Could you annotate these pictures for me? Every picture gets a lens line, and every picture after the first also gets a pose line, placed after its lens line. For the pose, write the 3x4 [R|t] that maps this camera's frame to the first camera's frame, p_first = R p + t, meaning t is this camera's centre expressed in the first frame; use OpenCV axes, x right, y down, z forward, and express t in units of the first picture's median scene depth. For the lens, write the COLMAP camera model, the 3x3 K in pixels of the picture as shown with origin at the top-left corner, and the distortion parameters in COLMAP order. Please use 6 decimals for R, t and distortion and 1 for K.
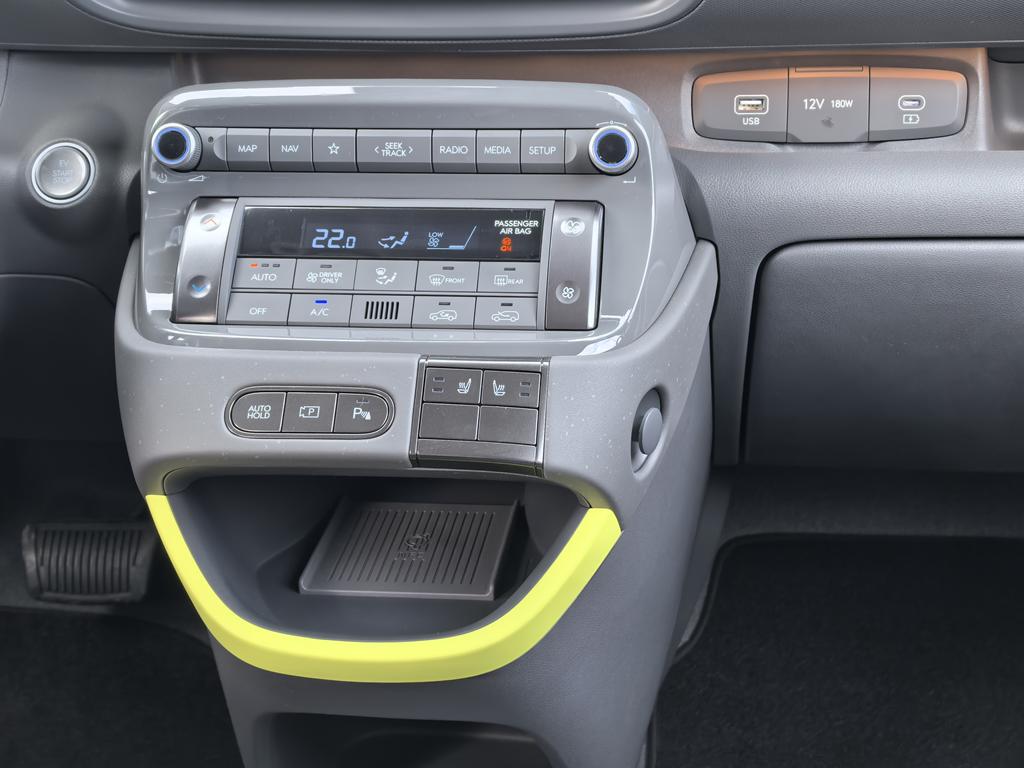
lens RADIAL K [[1627.8, 0, 484.0], [0, 1627.8, 336.7], [0, 0, 1]] dist [0.263405, -1.081378]
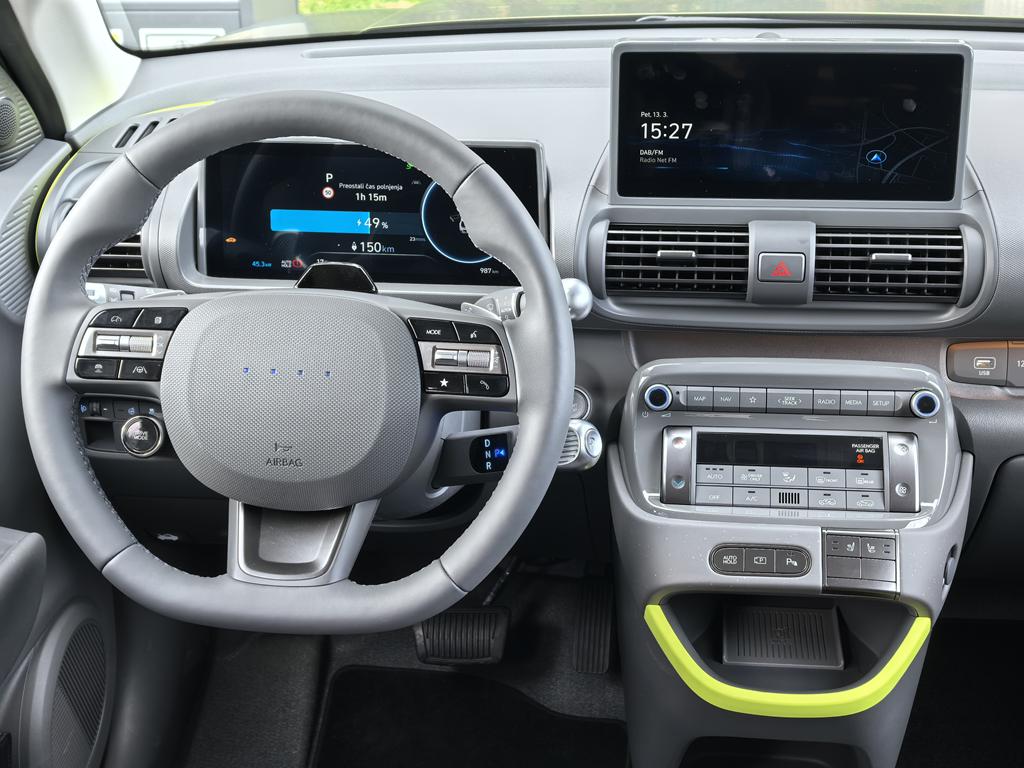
lens RADIAL K [[1641.8, 0, 512.0], [0, 1641.8, 384.0], [0, 0, 1]] dist [0.521278, -3.304378]
pose [[0.999263, 0.005965, 0.037917, -0.413315], [-0.005855, 0.999978, -0.003007, -0.126840], [-0.037934, 0.002783, 0.999276, -0.715379]]
